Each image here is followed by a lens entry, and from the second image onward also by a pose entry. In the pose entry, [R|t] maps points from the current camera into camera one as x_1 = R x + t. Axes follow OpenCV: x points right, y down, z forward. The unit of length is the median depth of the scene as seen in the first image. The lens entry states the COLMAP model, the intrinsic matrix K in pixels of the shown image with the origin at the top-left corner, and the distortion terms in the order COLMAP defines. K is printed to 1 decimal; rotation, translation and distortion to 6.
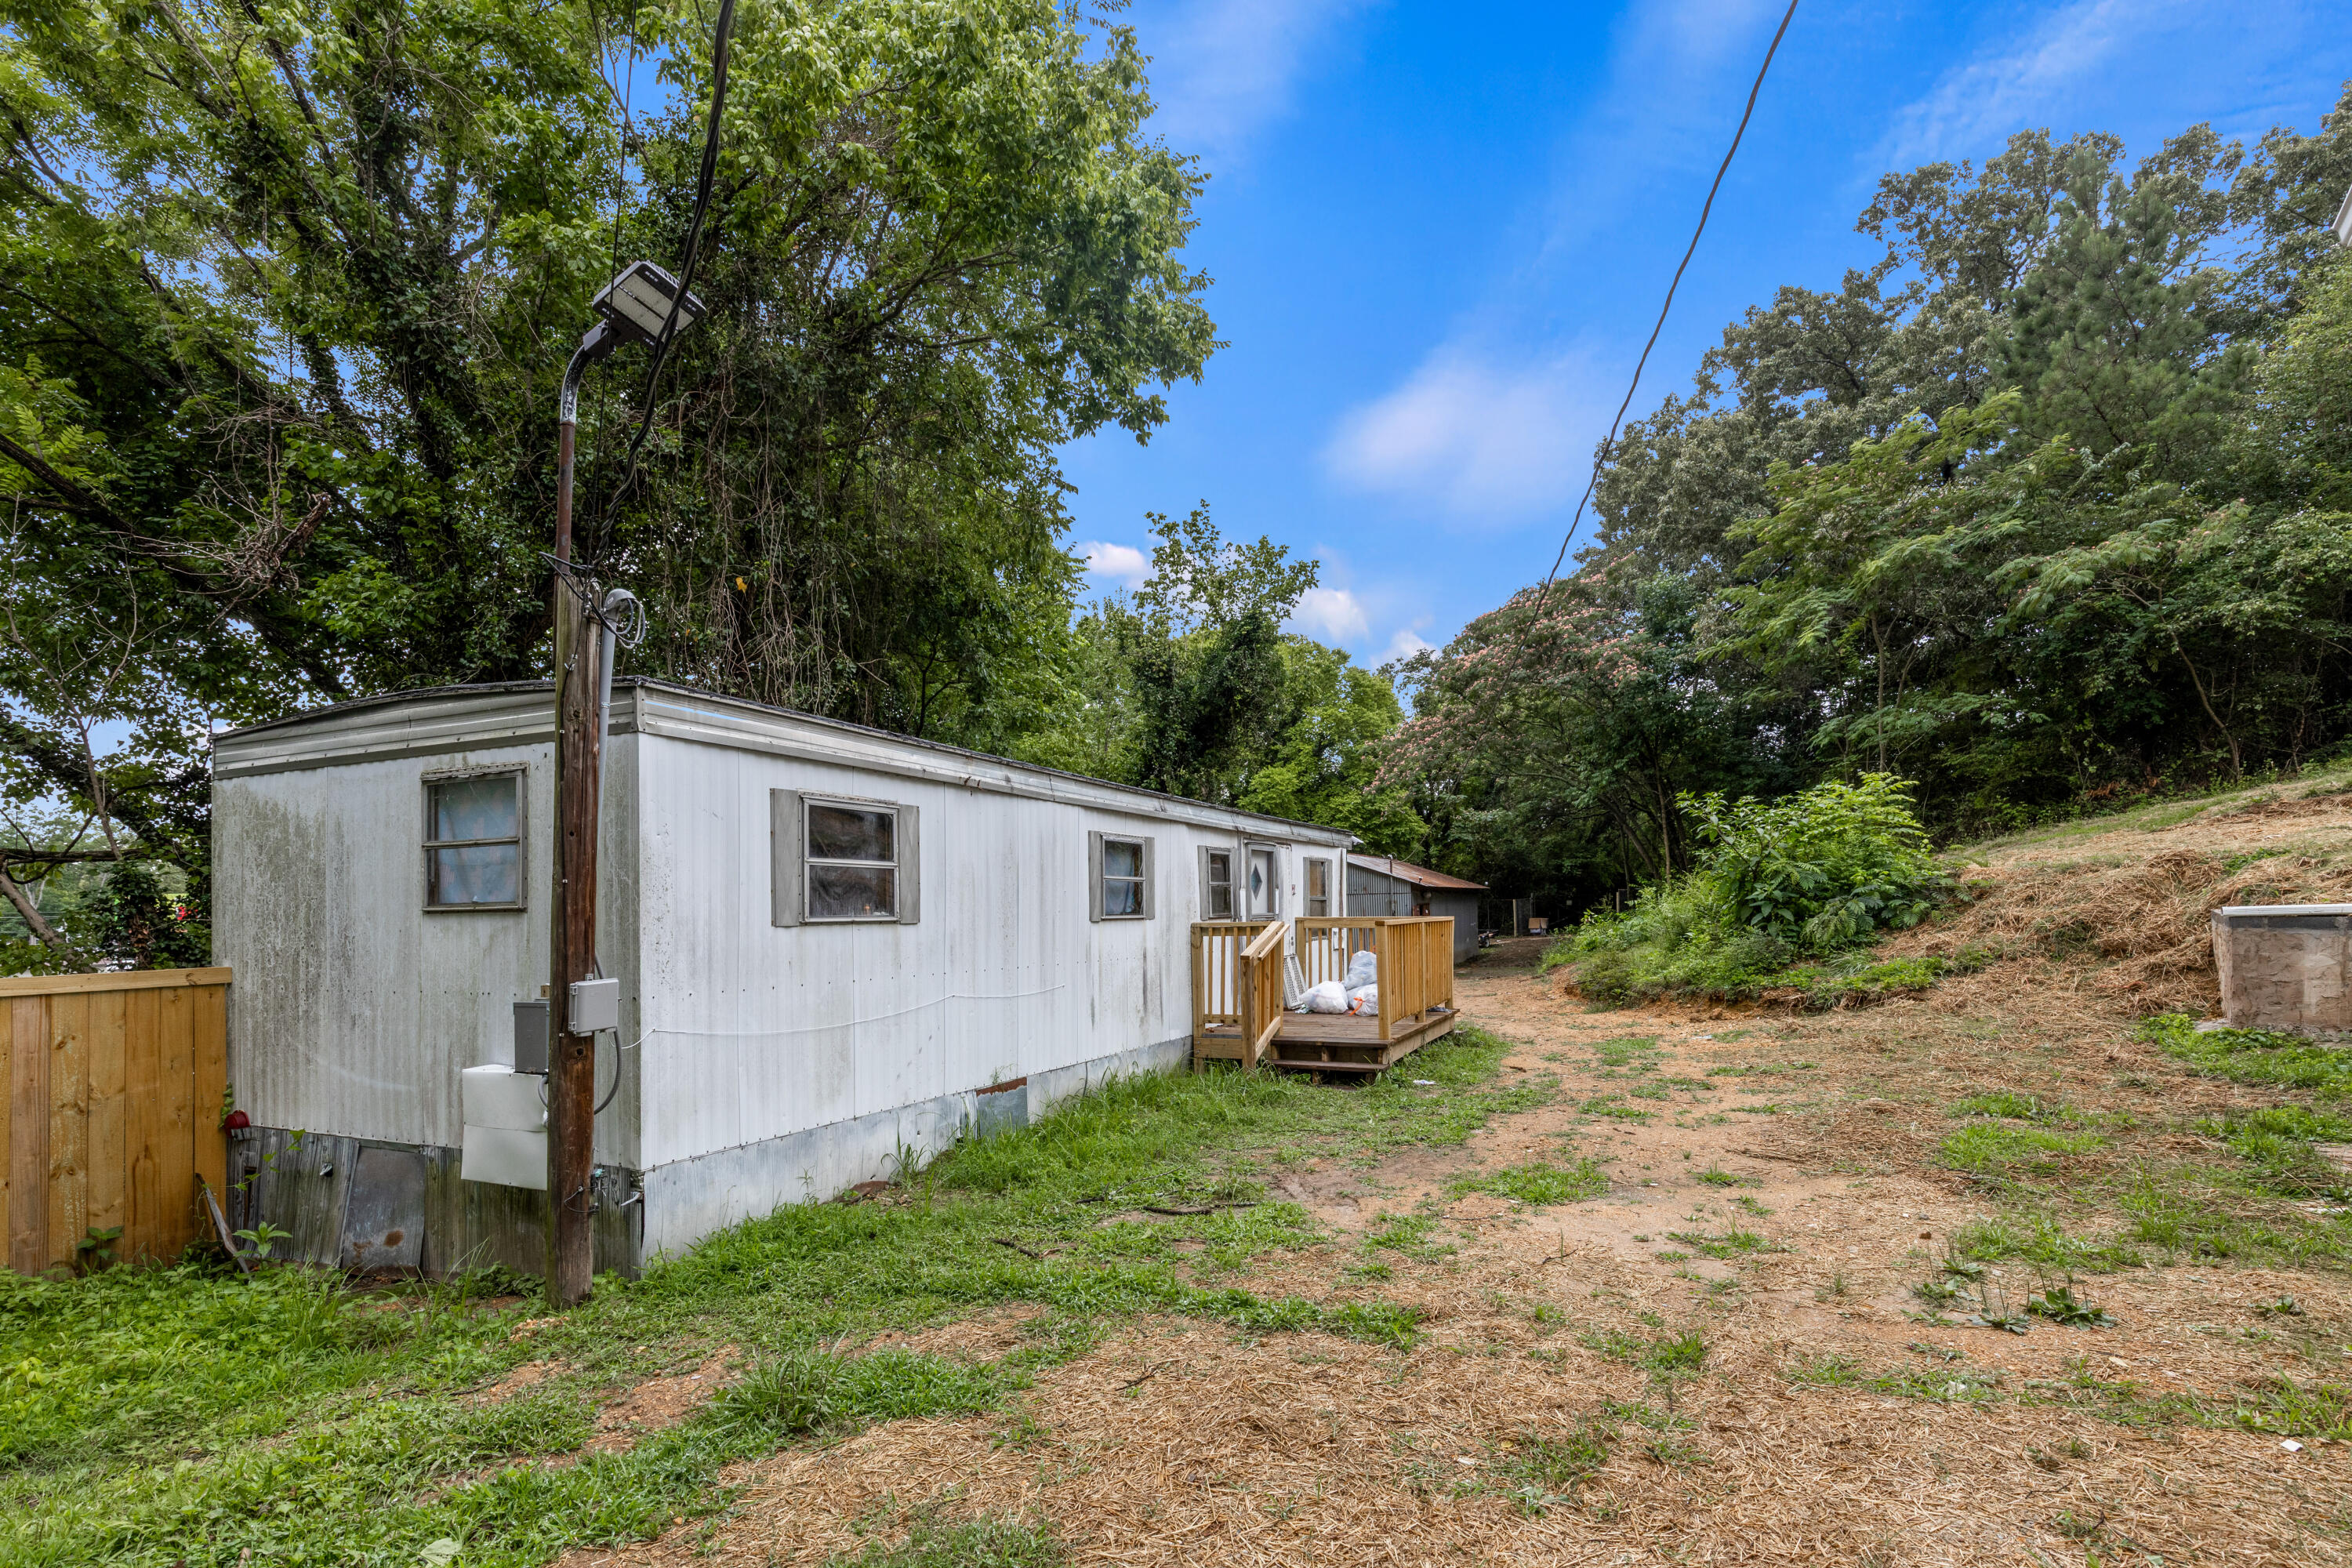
lens RADIAL K [[1086.8, 0, 1192.8], [0, 1086.8, 905.5], [0, 0, 1]] dist [0.009612, -0.001945]
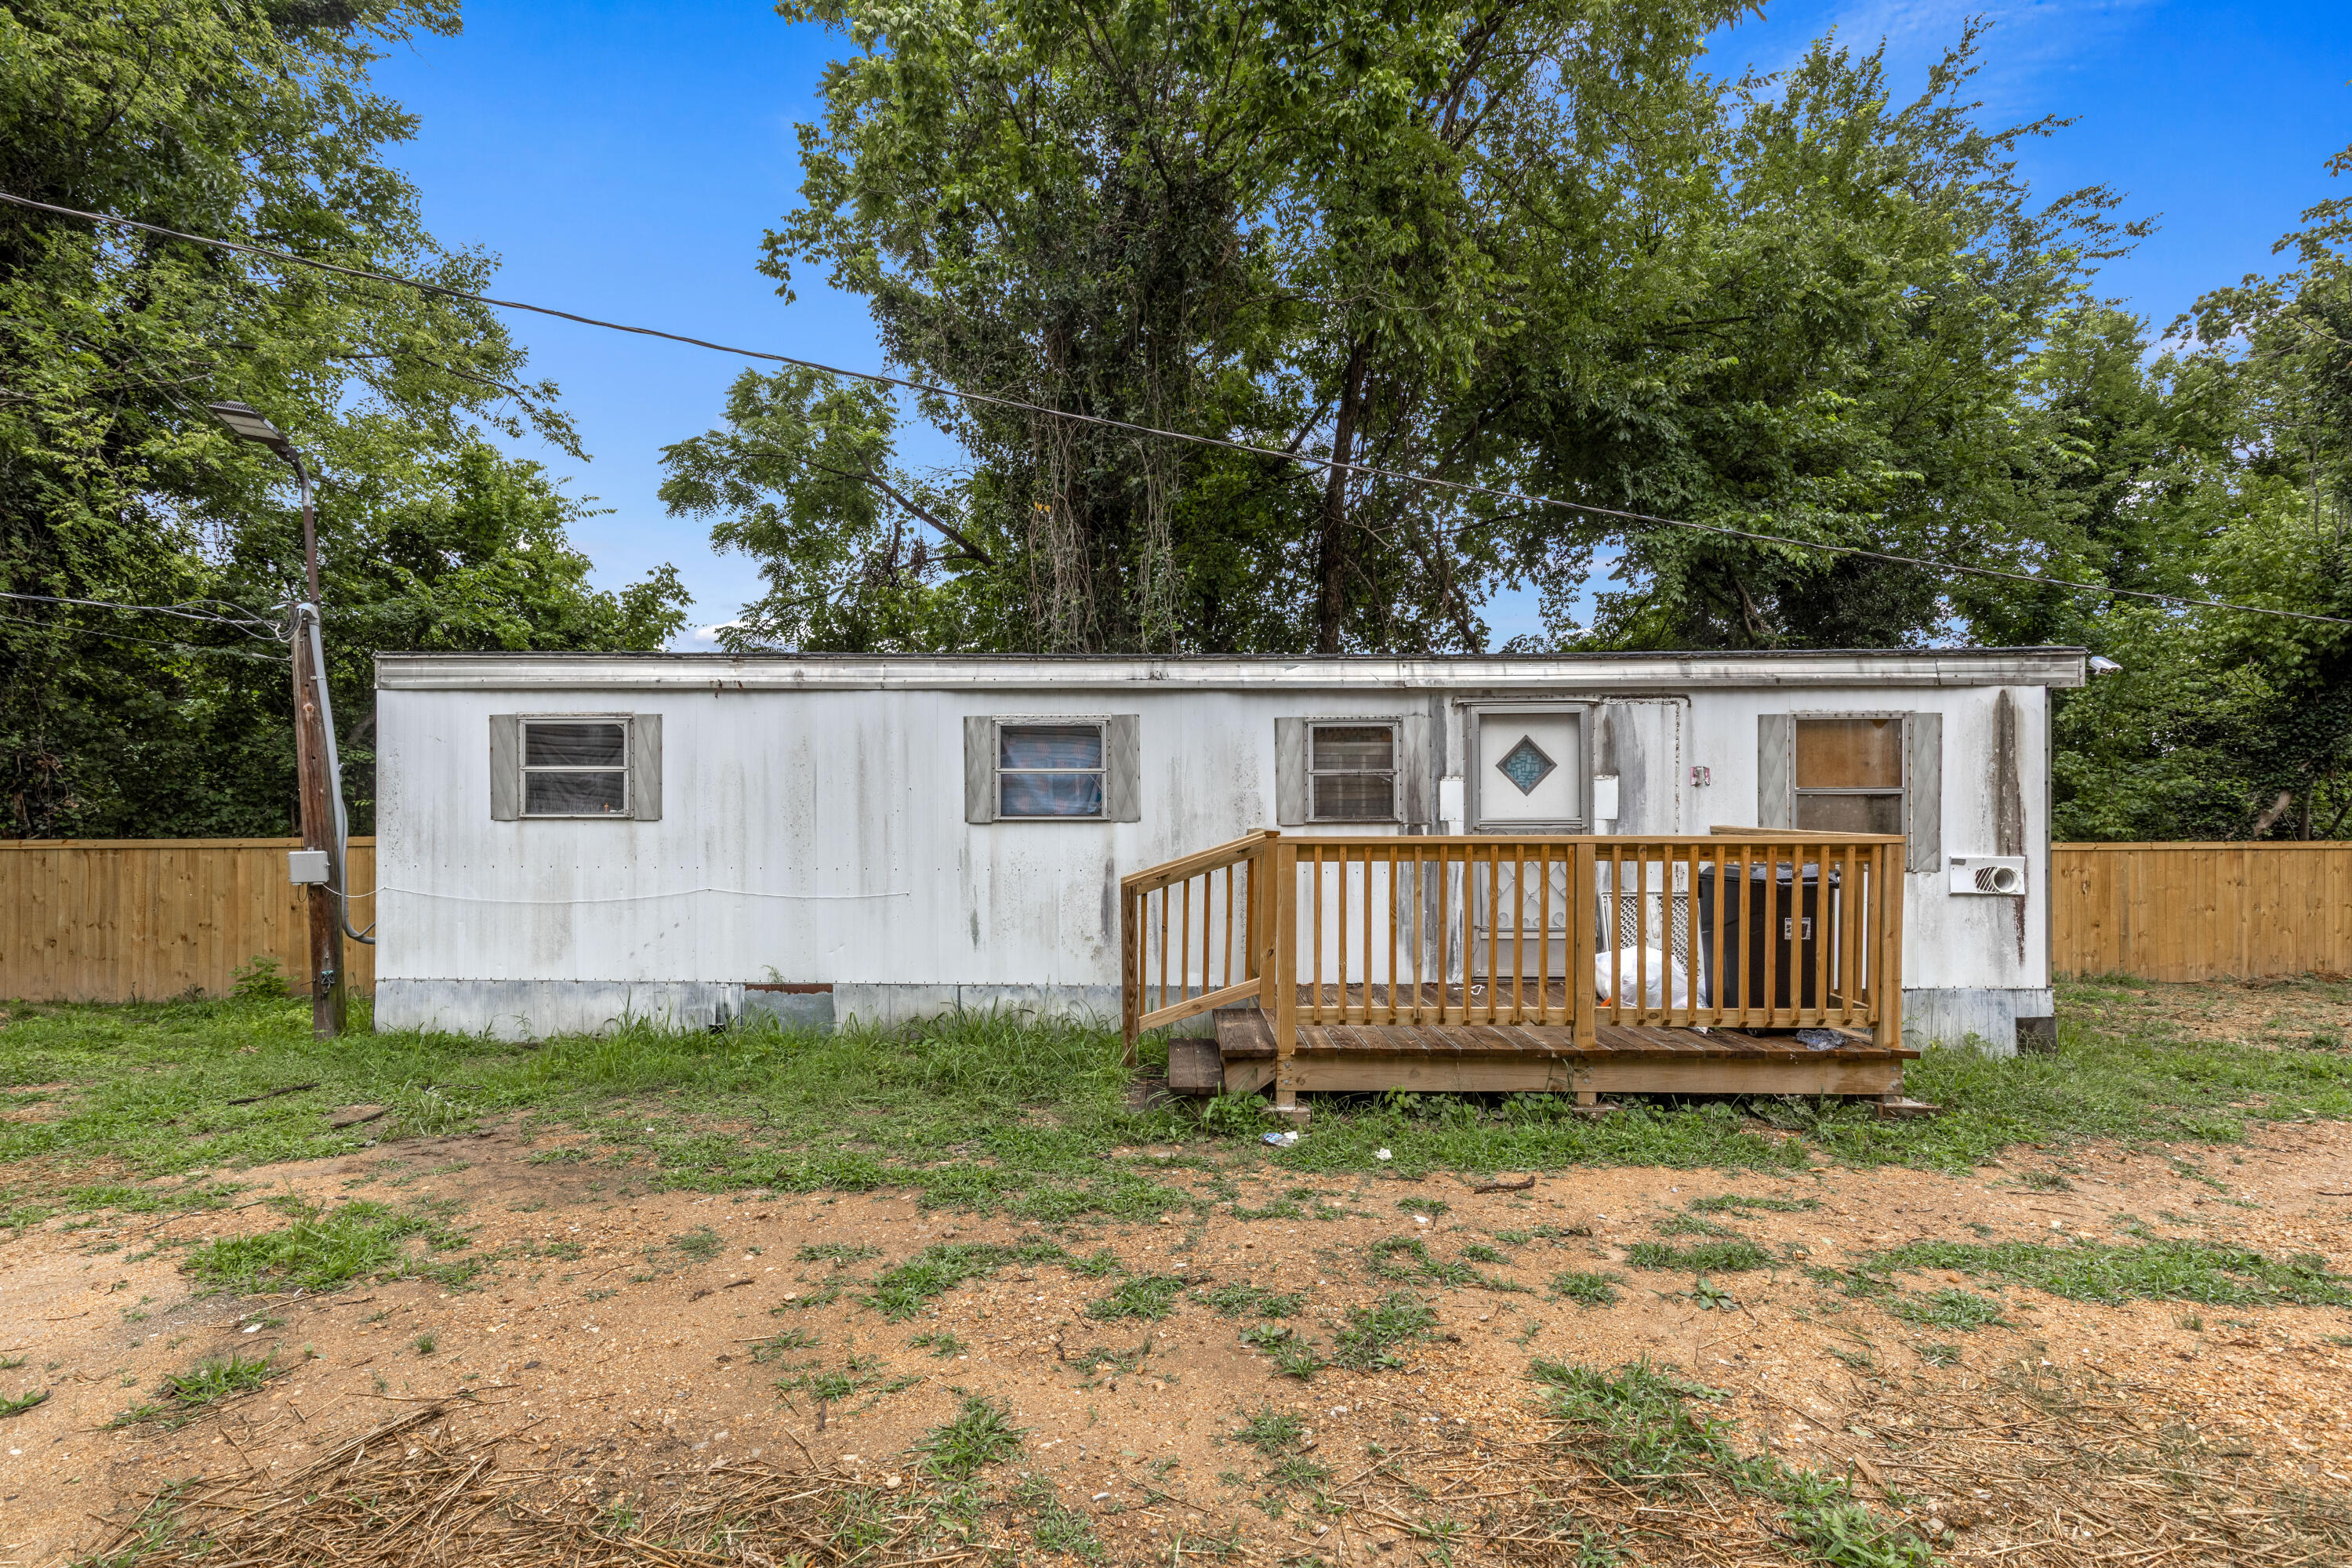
lens RADIAL K [[1086.8, 0, 1199.9], [0, 1086.8, 800.6], [0, 0, 1]] dist [0.009612, -0.001945]
pose [[0.387046, 0.013732, -0.921958, 1.013955], [0.001552, 0.999878, 0.015544, -0.020687], [0.922059, -0.007447, 0.386978, 1.110183]]
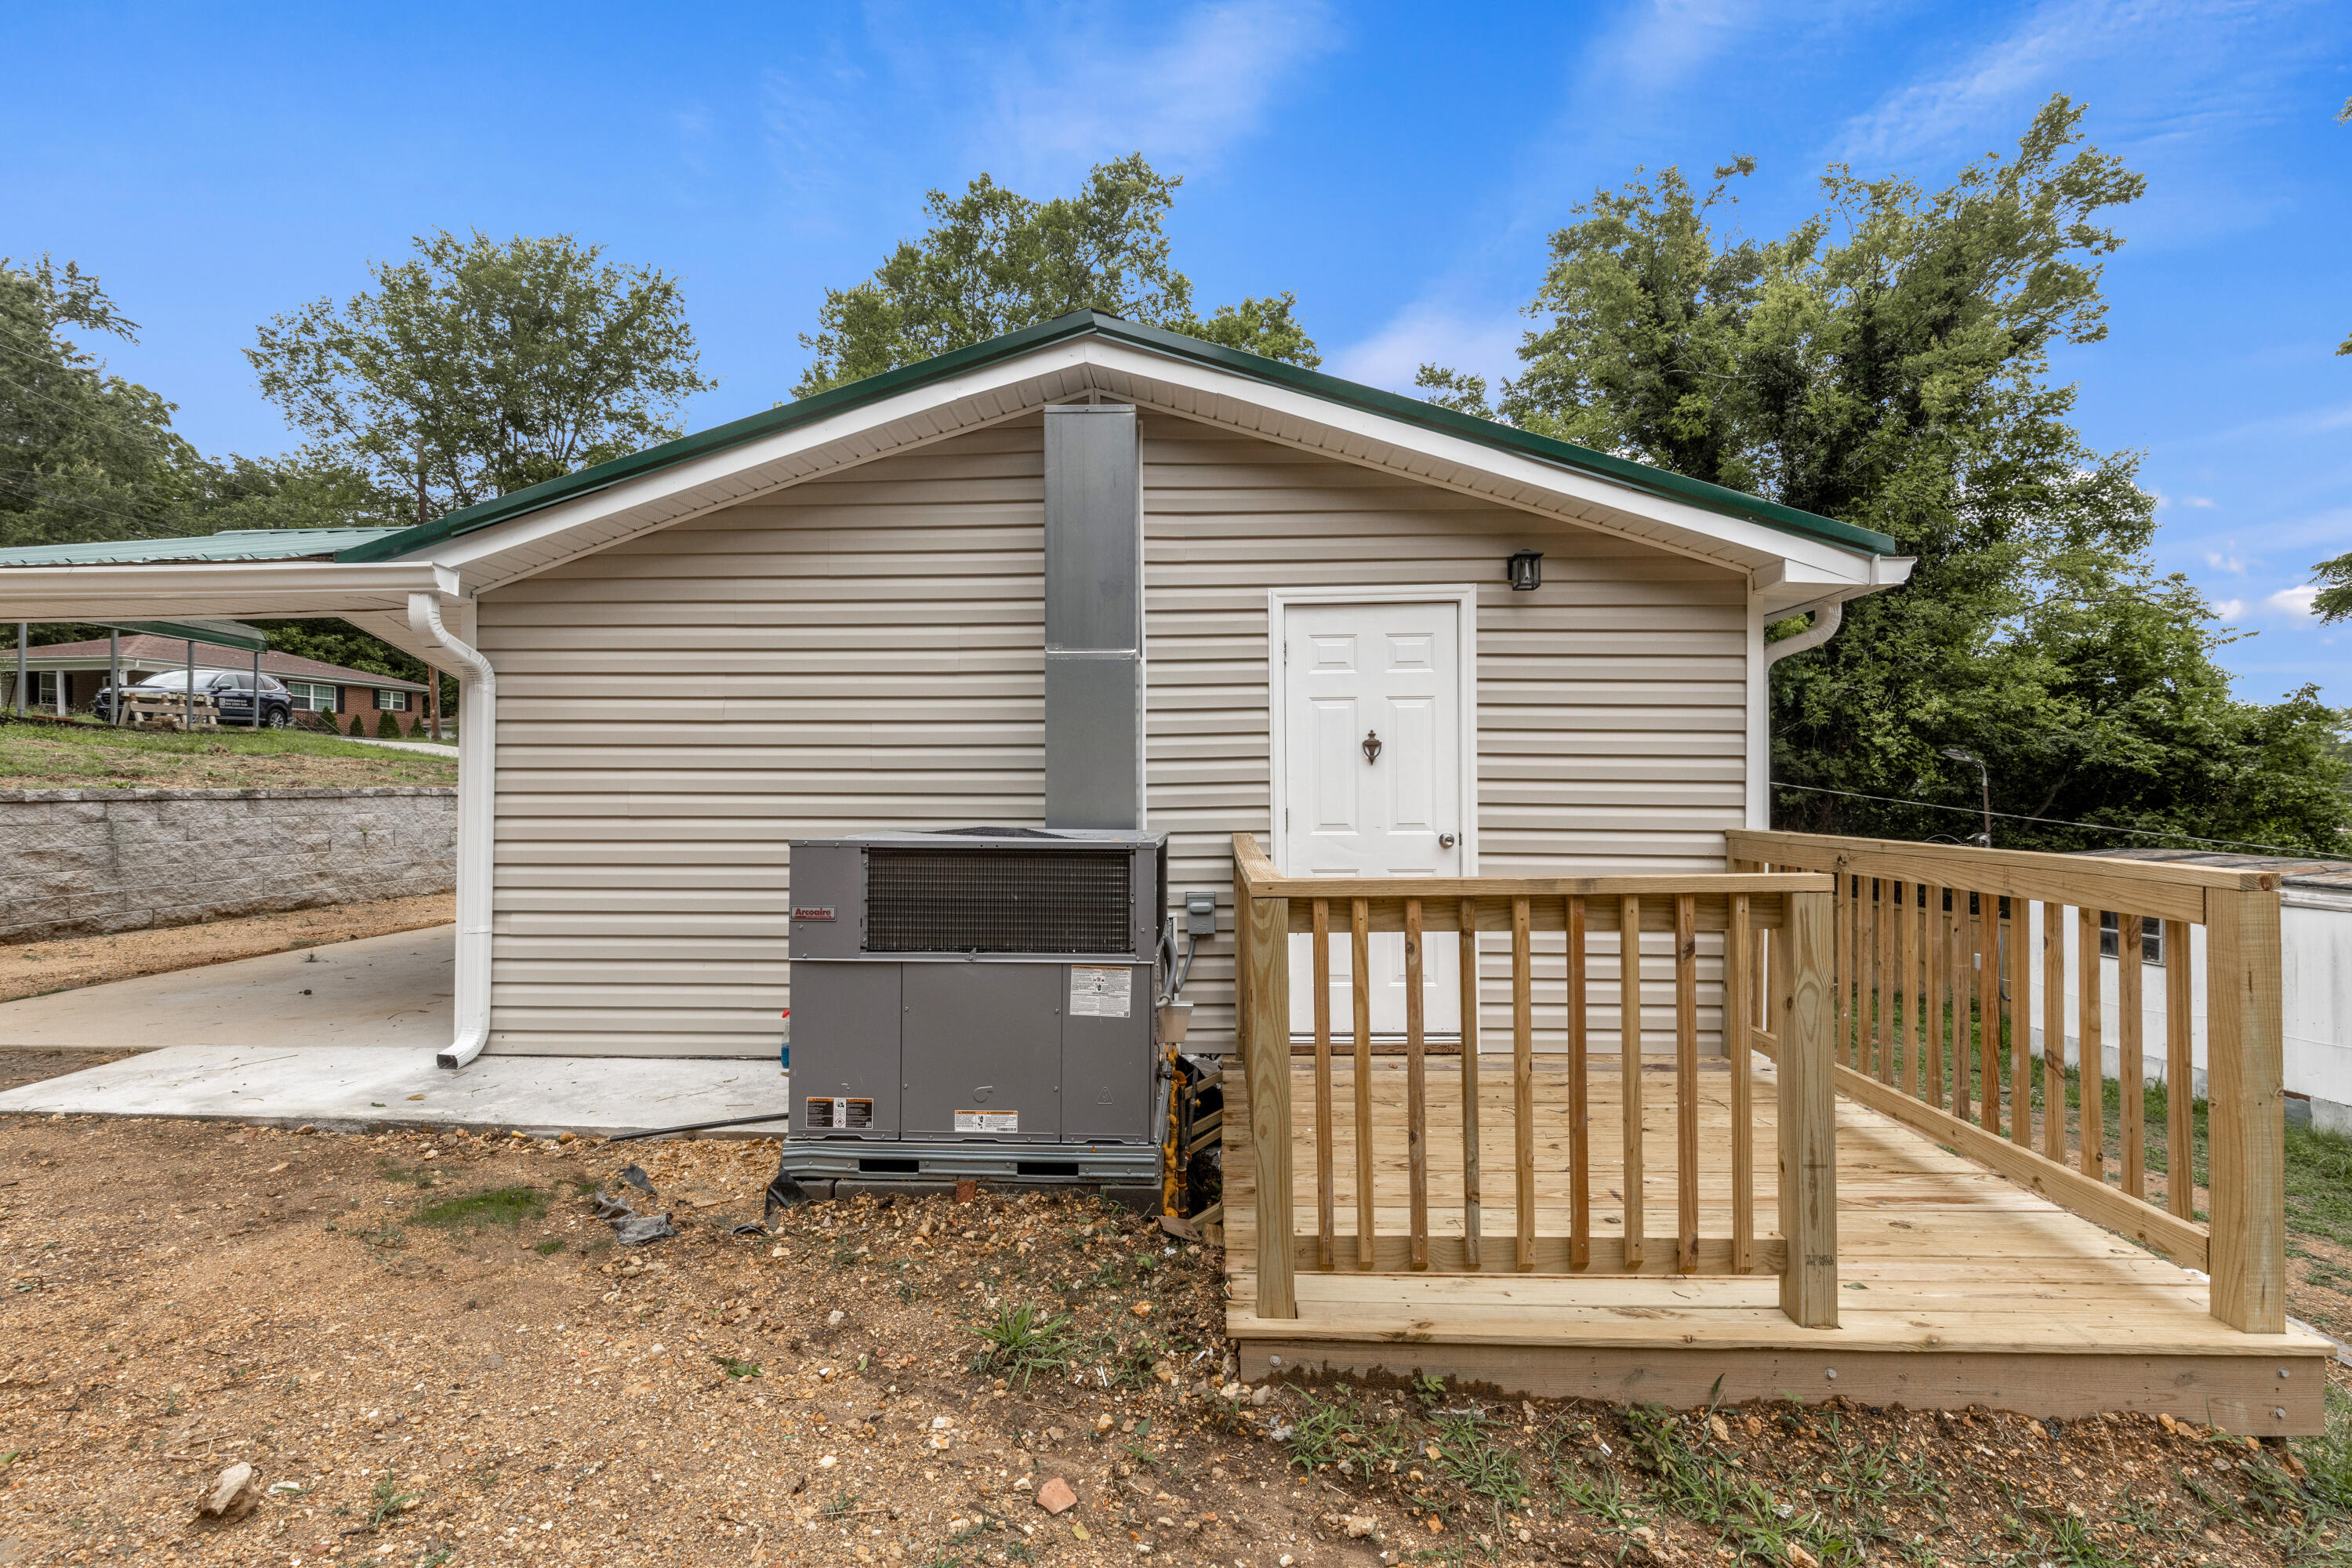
lens RADIAL K [[1086.8, 0, 1170.8], [0, 1086.8, 780.7], [0, 0, 1]] dist [0.009612, -0.001945]
pose [[-0.810411, 0.019914, -0.585523, 2.347548], [0.018615, 0.999793, 0.008239, -0.373147], [0.585566, -0.004222, -0.810614, 1.554198]]
